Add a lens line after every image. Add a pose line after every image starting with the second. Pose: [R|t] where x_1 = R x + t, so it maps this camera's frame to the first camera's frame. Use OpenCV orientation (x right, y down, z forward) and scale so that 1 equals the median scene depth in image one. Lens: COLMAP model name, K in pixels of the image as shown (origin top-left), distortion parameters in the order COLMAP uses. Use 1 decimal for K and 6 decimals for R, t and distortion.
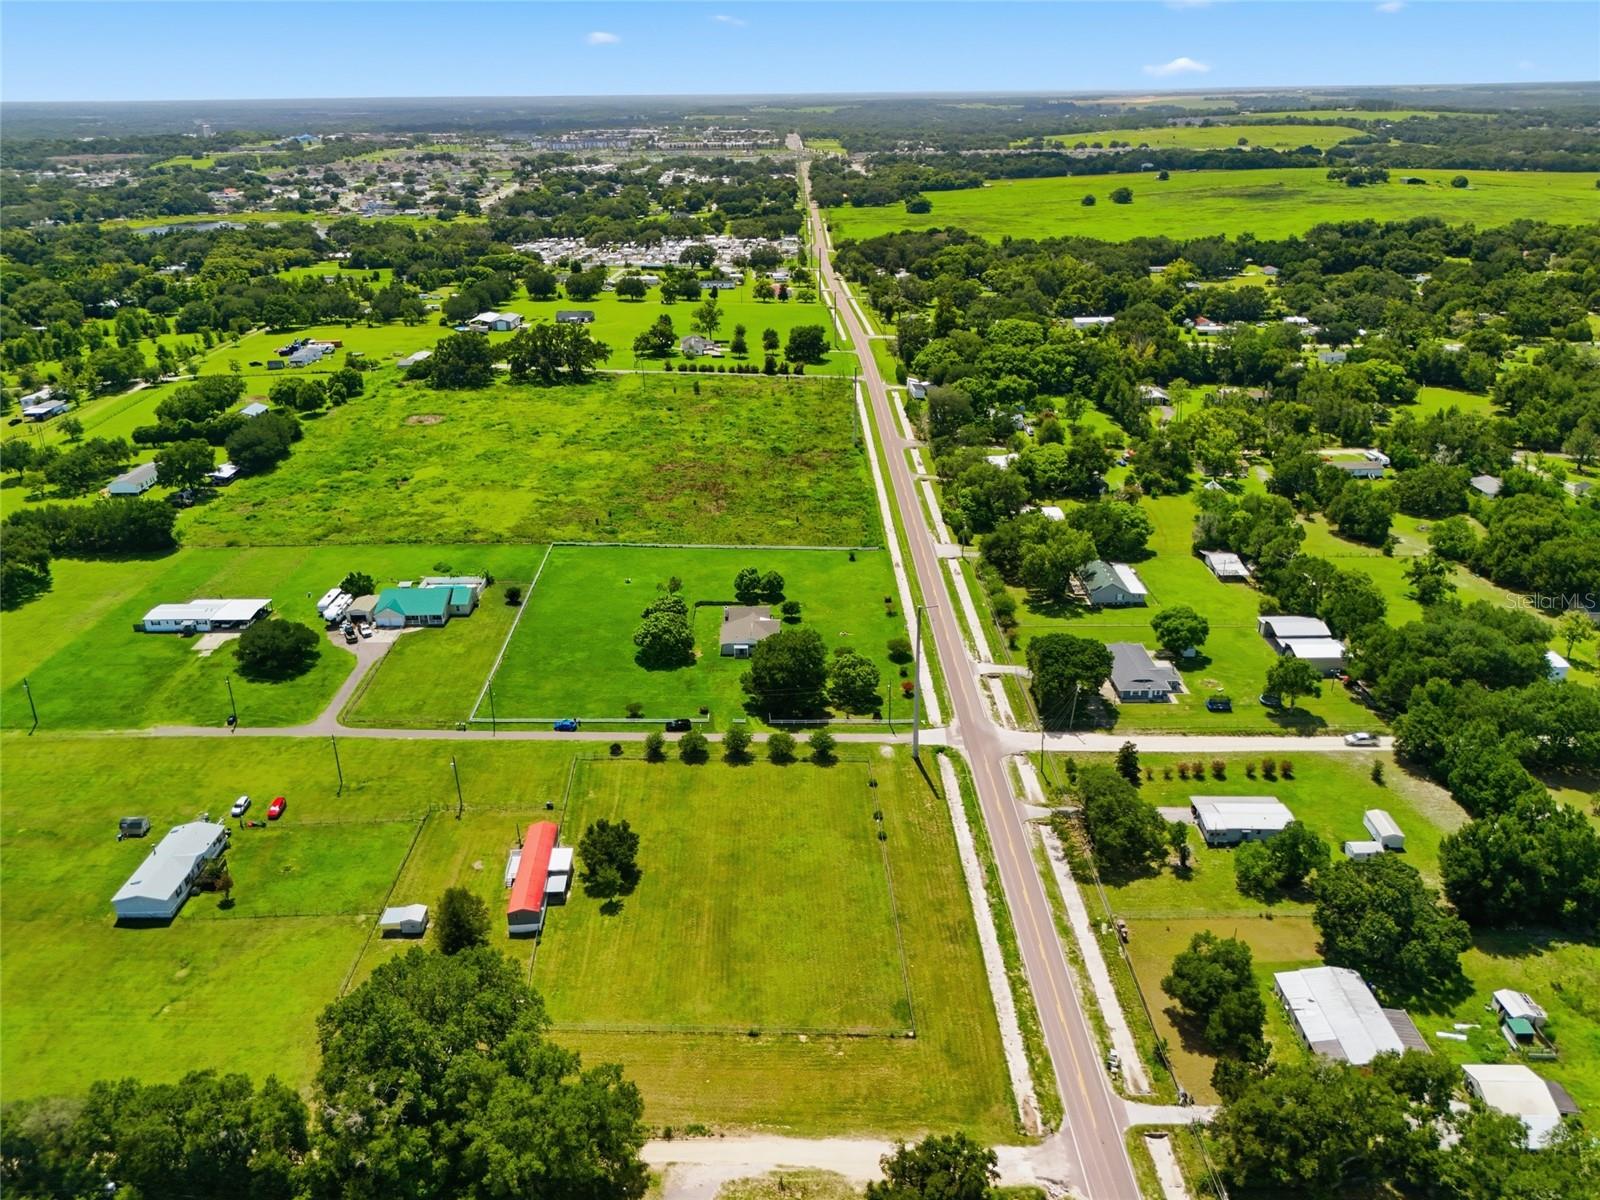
lens RADIAL K [[1184.7, 0, 800.0], [0, 1184.7, 600.0], [0, 0, 1]] dist [0.071462, -0.062806]
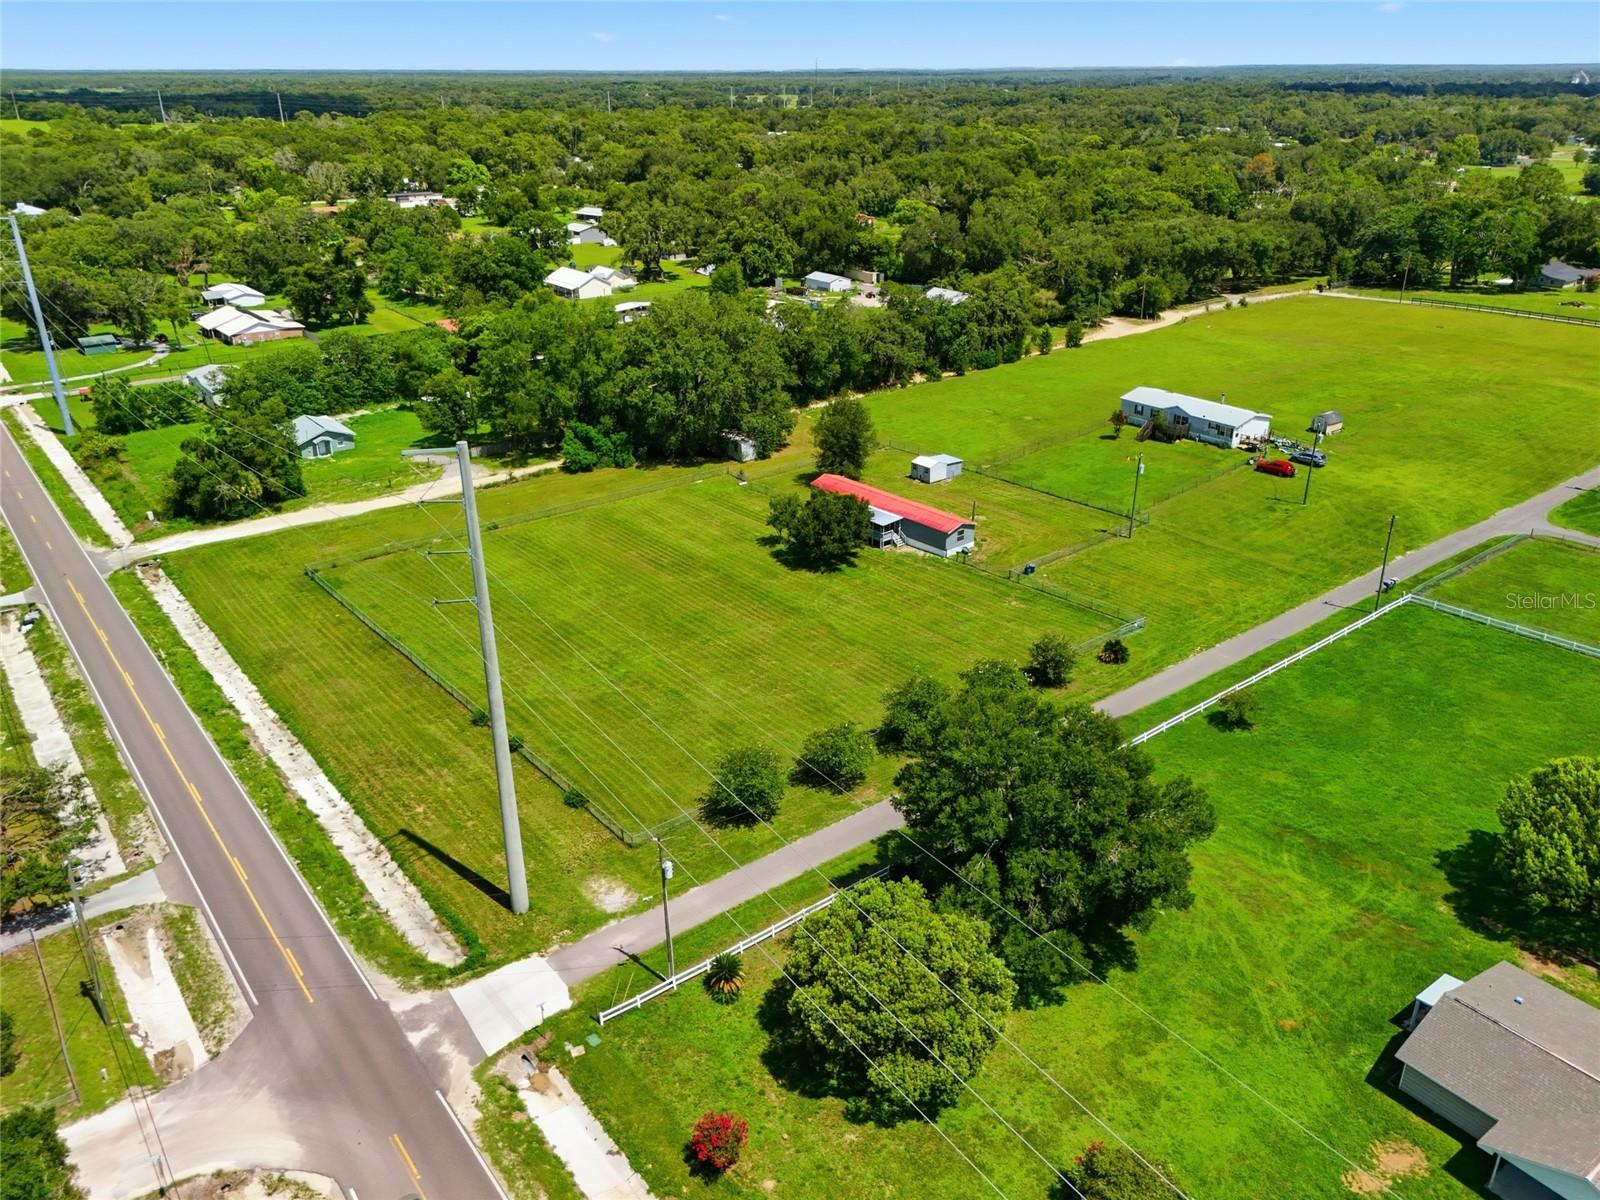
lens RADIAL K [[1184.7, 0, 800.0], [0, 1184.7, 600.0], [0, 0, 1]] dist [0.071462, -0.062806]
pose [[-0.800777, 0.262281, -0.538484, 0.159454], [-0.220759, 0.706496, 0.672405, -0.147537], [0.556795, 0.657322, -0.507845, 0.949518]]
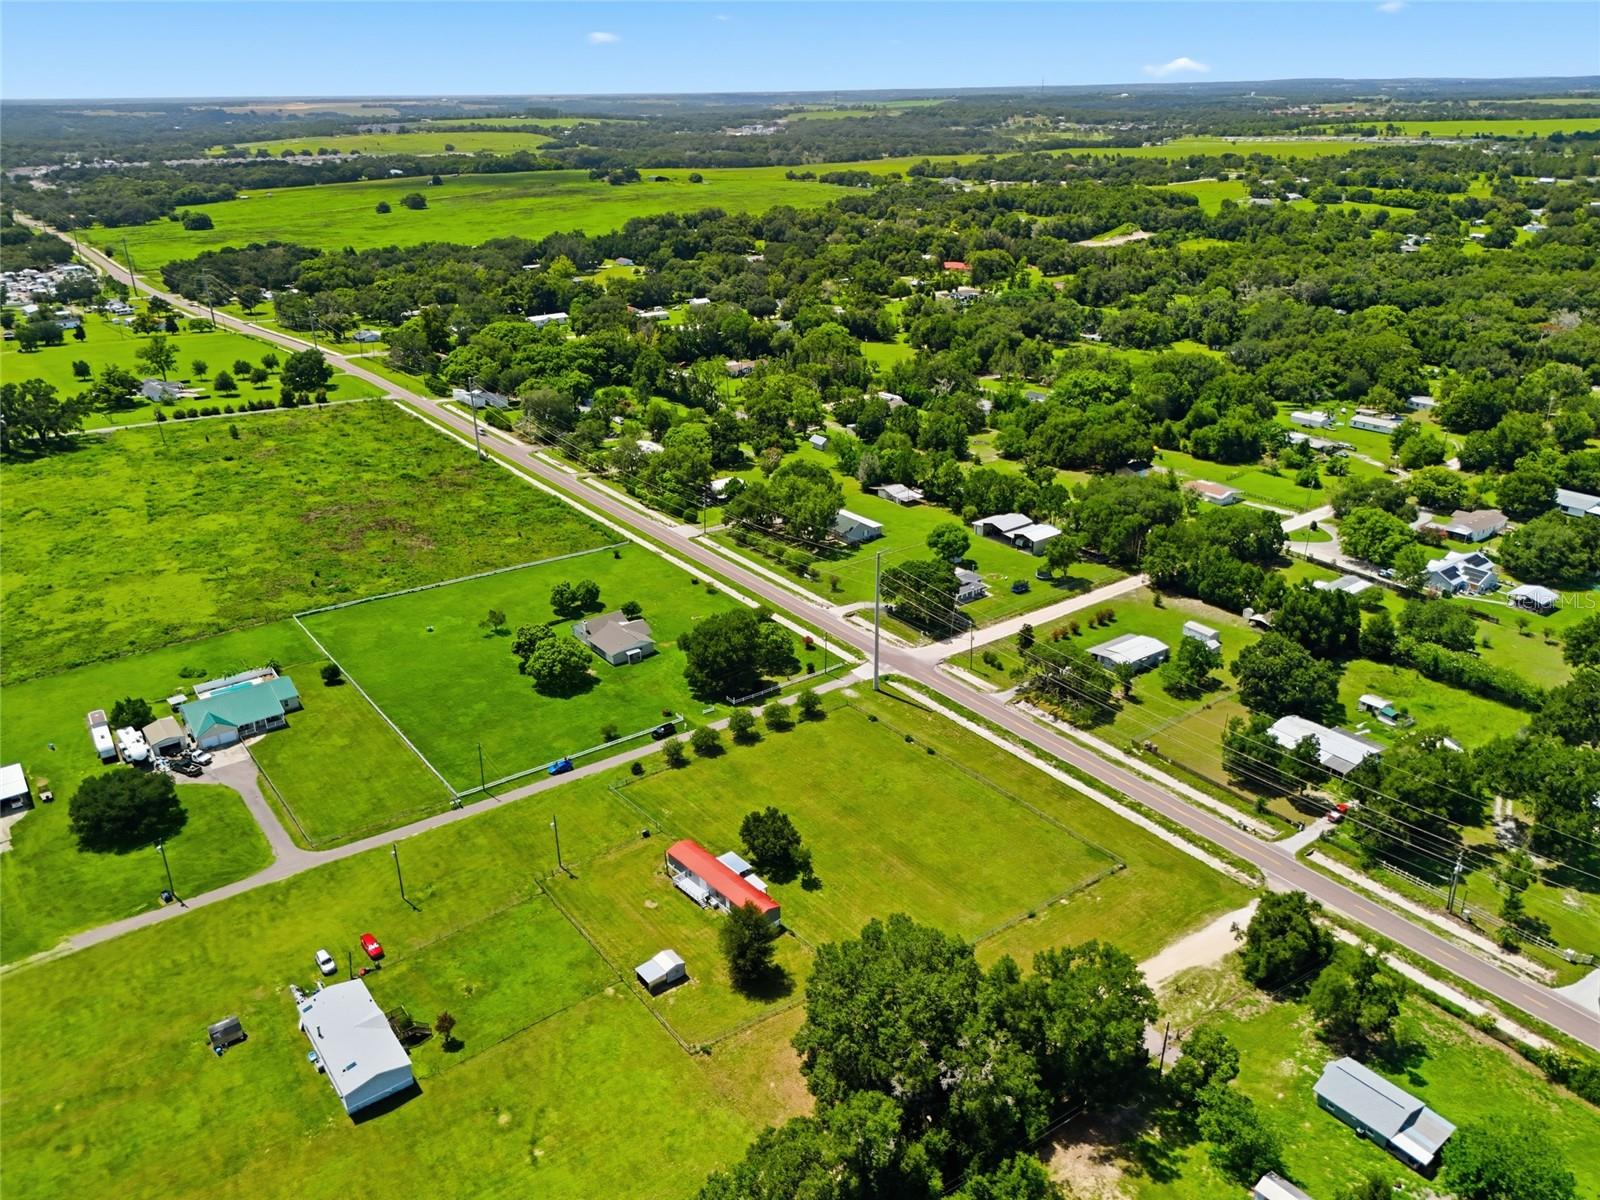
lens RADIAL K [[1184.7, 0, 800.0], [0, 1184.7, 600.0], [0, 0, 1]] dist [0.071462, -0.062806]
pose [[0.798290, -0.237609, 0.553421, -0.454331], [0.240502, 0.968209, 0.068780, -0.035158], [-0.552170, 0.078192, 0.830057, 0.089444]]
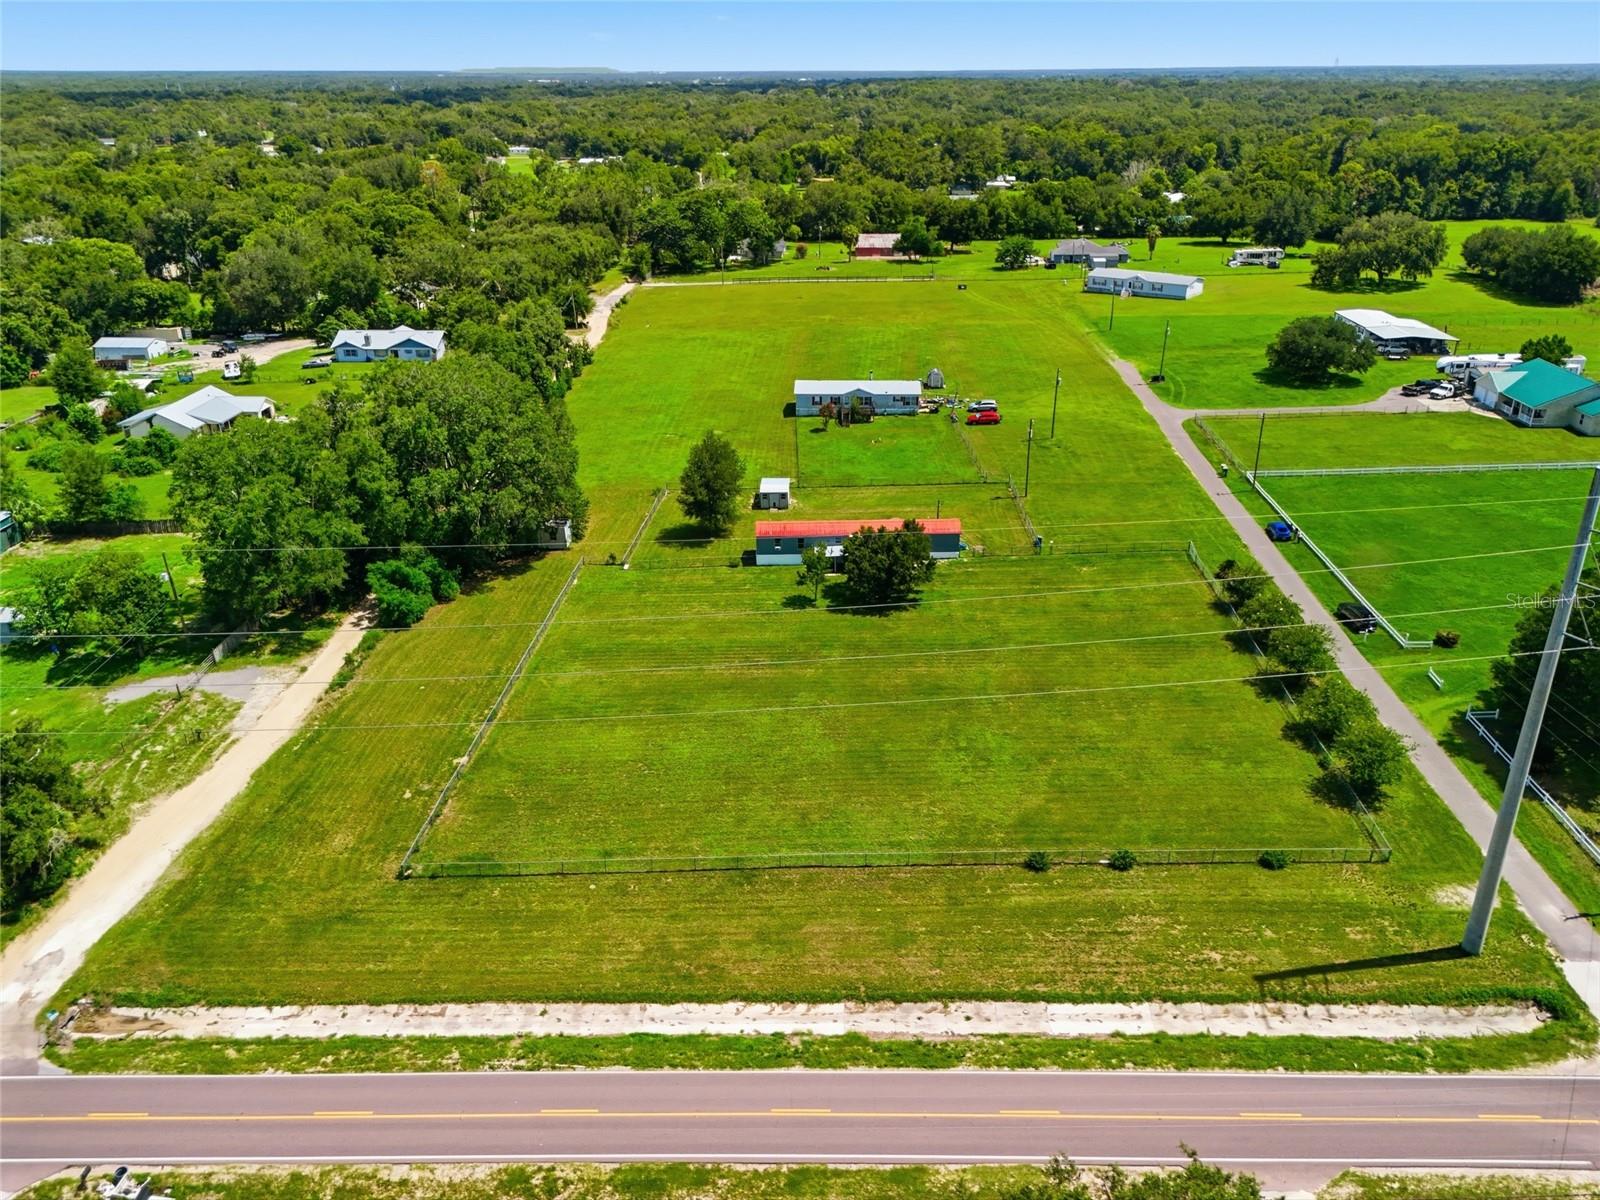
lens RADIAL K [[1163.9, 0, 803.0], [0, 1163.9, 634.9], [0, 0, 1]] dist [0.071213, -0.072832]
pose [[-0.038933, 0.447609, -0.893381, 0.292351], [-0.391491, 0.815751, 0.425775, -0.004430], [0.919358, 0.366327, 0.143476, 0.614647]]
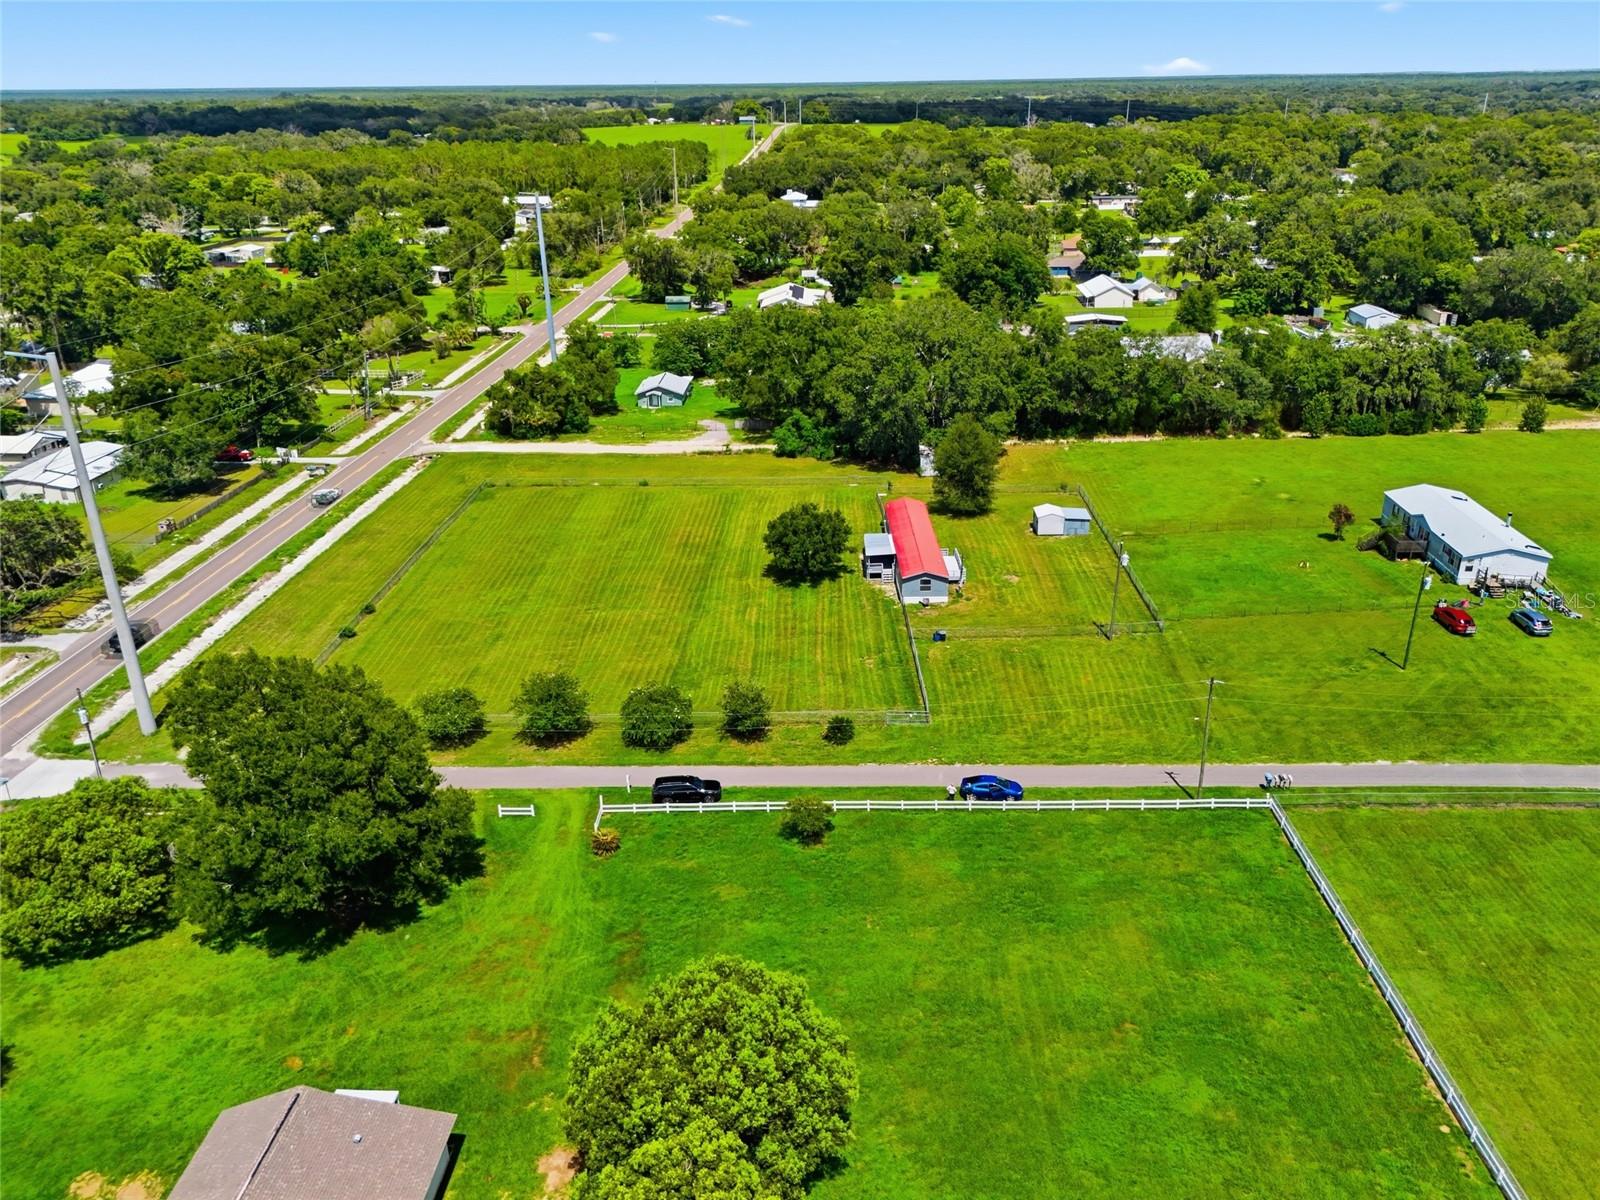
lens RADIAL K [[1184.7, 0, 800.0], [0, 1184.7, 600.0], [0, 0, 1]] dist [0.071462, -0.062806]
pose [[-0.997944, 0.003182, 0.064013, -0.138042], [0.048845, 0.684418, 0.727452, -0.171940], [-0.041497, 0.729083, -0.683166, 1.027044]]
